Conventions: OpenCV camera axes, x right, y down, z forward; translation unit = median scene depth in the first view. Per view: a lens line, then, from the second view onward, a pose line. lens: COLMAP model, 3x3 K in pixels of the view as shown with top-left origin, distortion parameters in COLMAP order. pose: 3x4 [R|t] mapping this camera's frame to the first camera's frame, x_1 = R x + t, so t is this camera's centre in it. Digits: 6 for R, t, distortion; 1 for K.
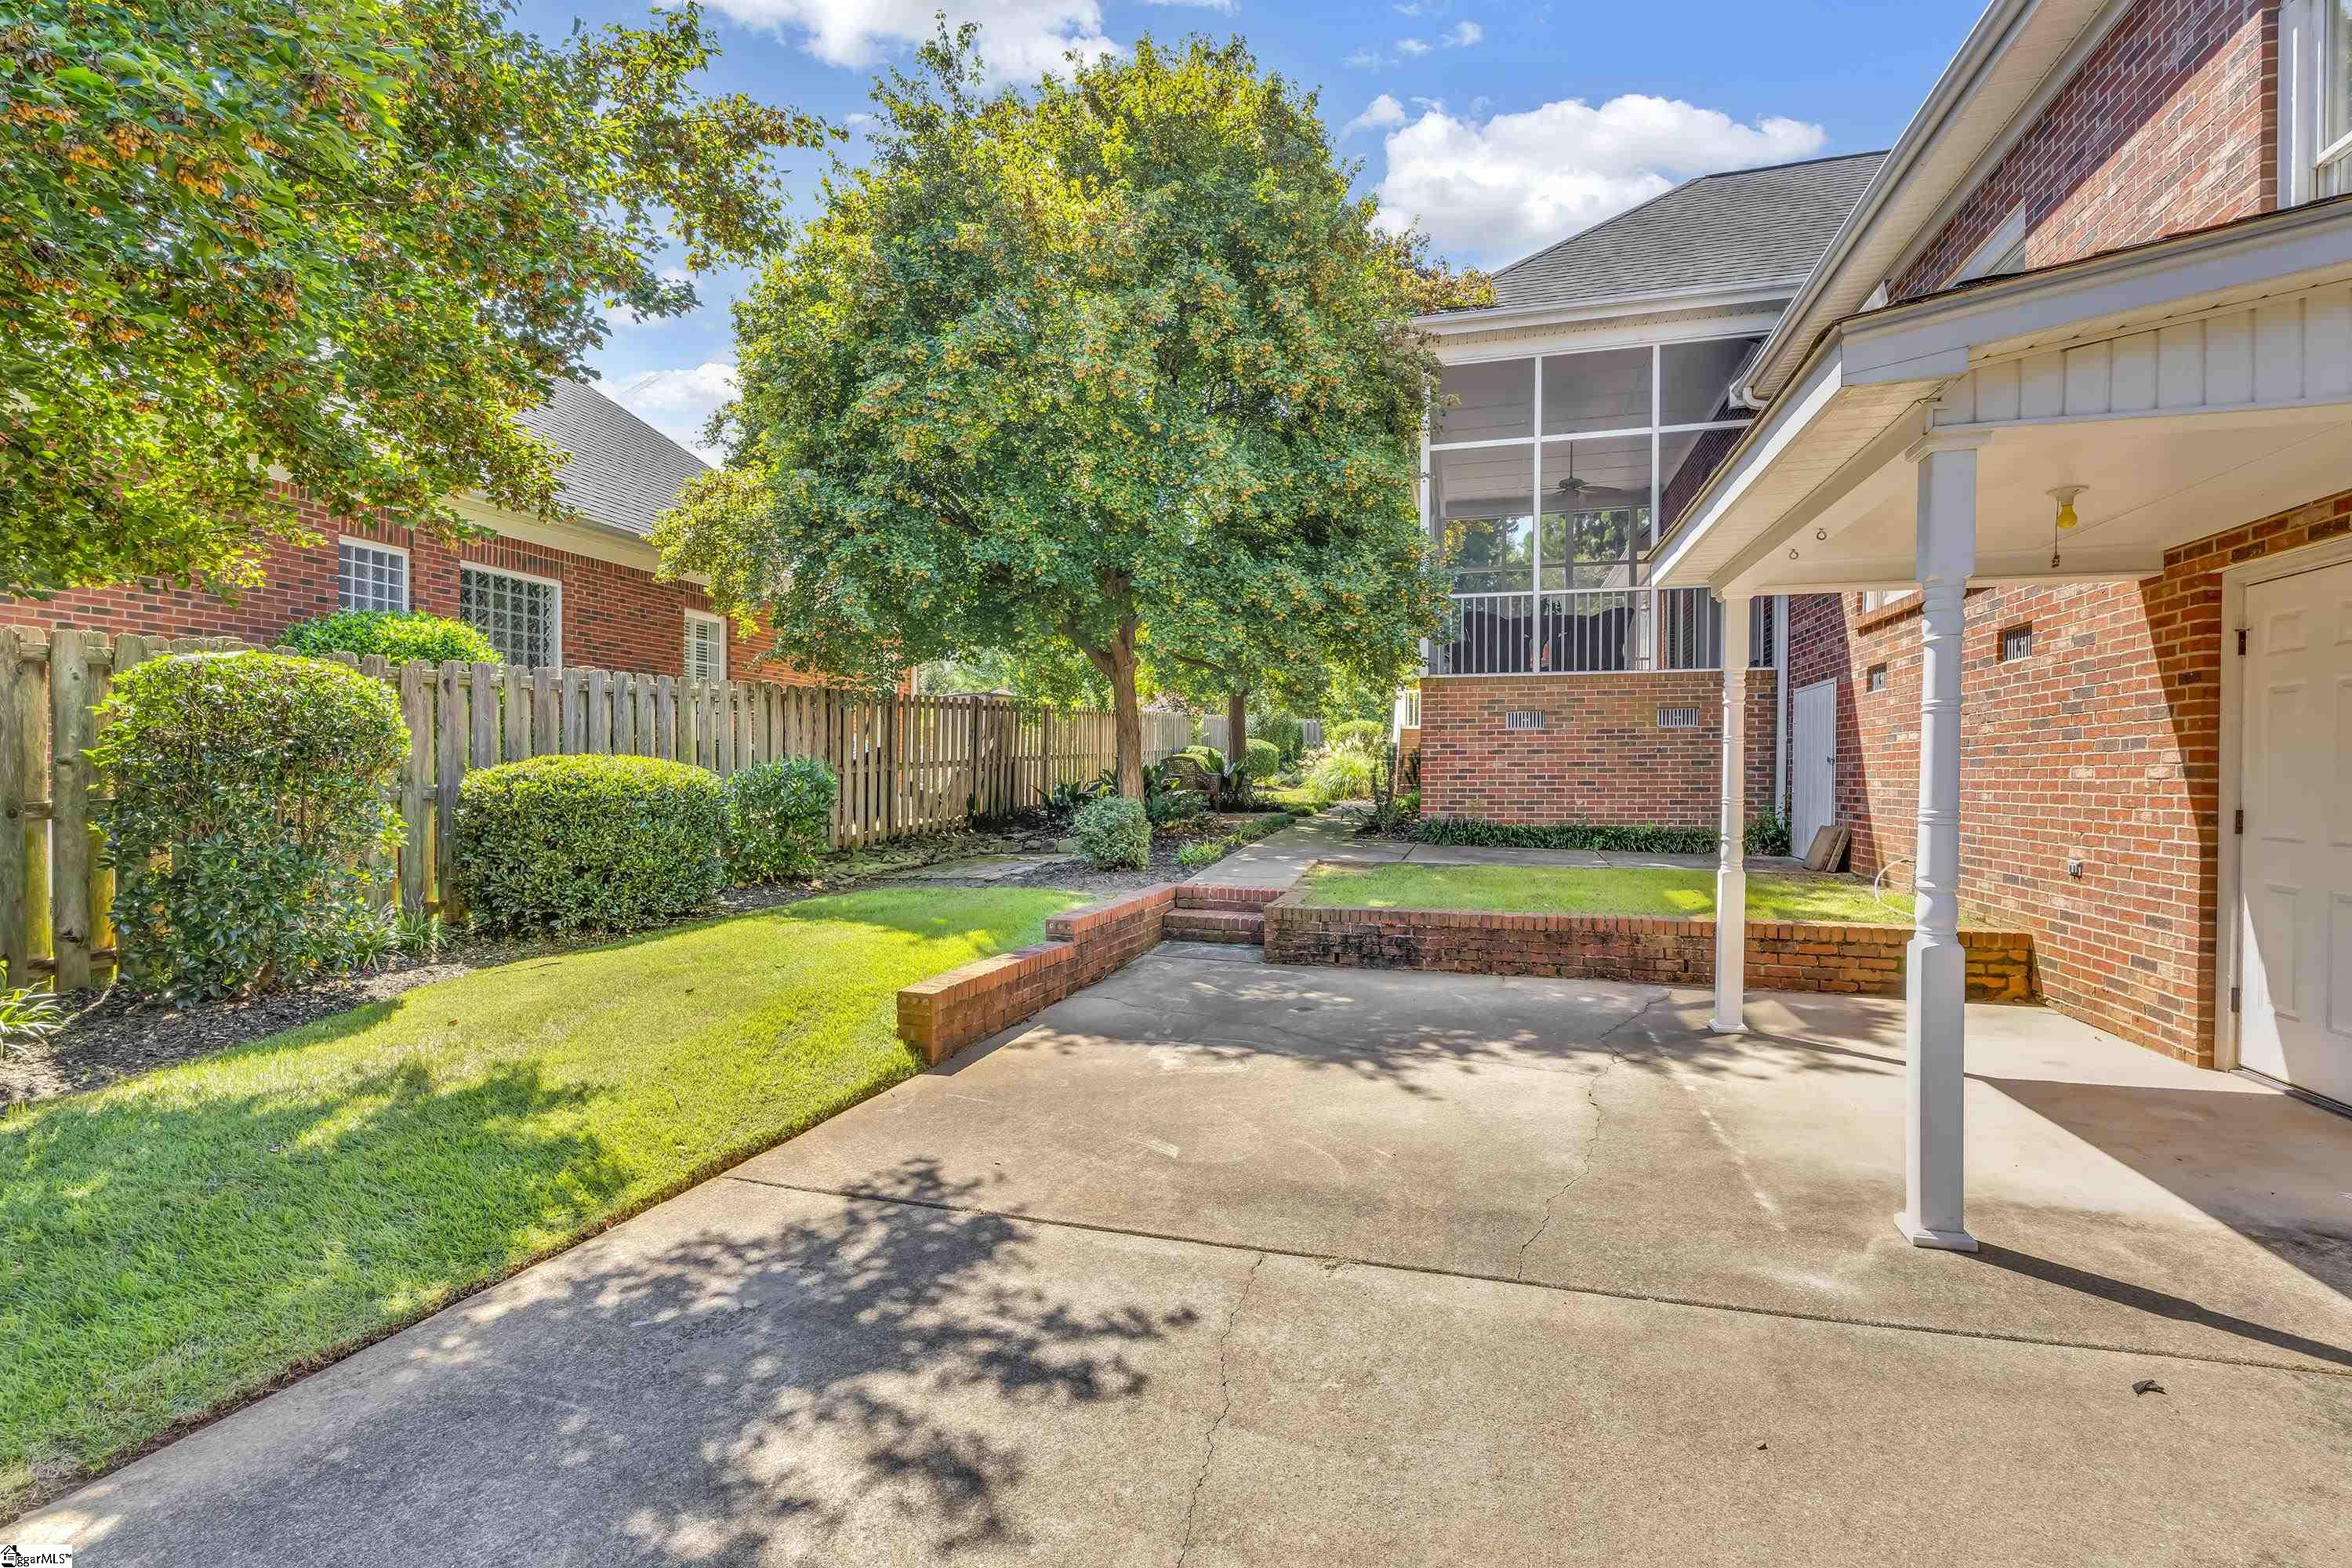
lens RADIAL K [[1021.2, 0, 1176.0], [0, 1021.2, 784.0], [0, 0, 1]] dist [-0.001671, -0.000769]
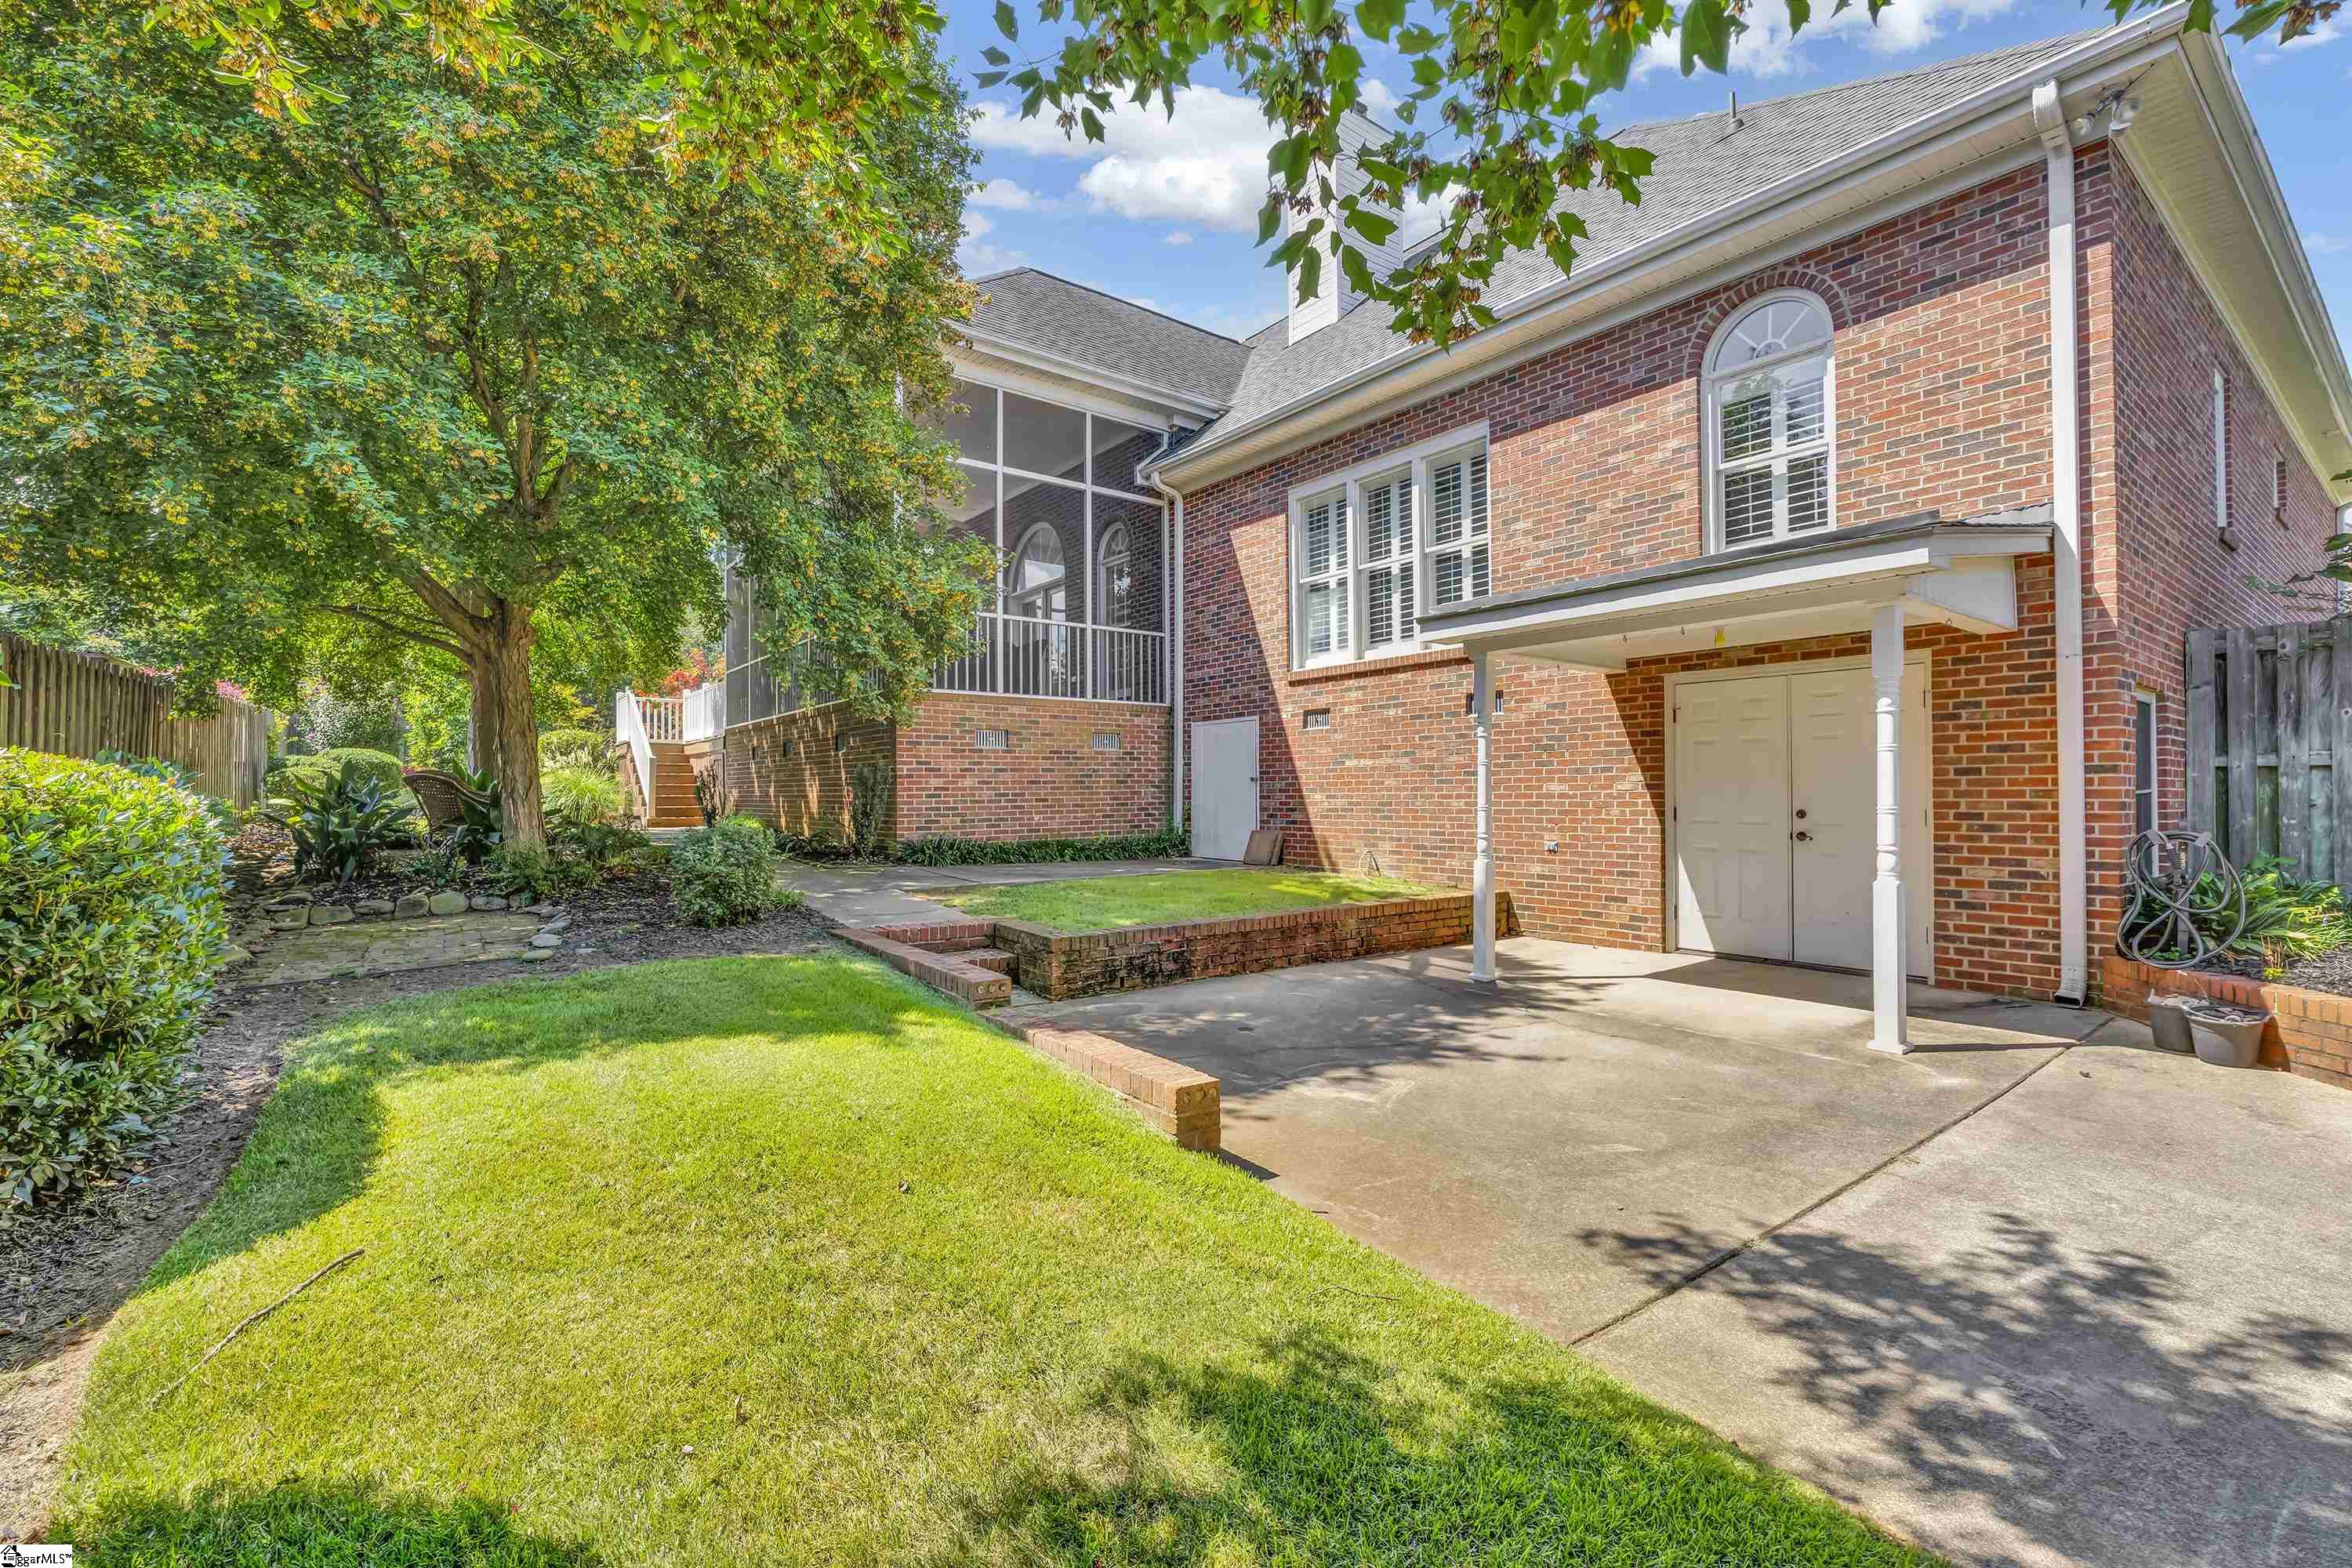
lens RADIAL K [[1021.2, 0, 1176.0], [0, 1021.2, 784.0], [0, 0, 1]] dist [-0.001671, -0.000769]
pose [[0.592833, 0.004380, 0.805314, -1.333024], [0.012605, 0.999812, -0.014718, -0.000483], [-0.805227, 0.018876, 0.592666, 0.895321]]
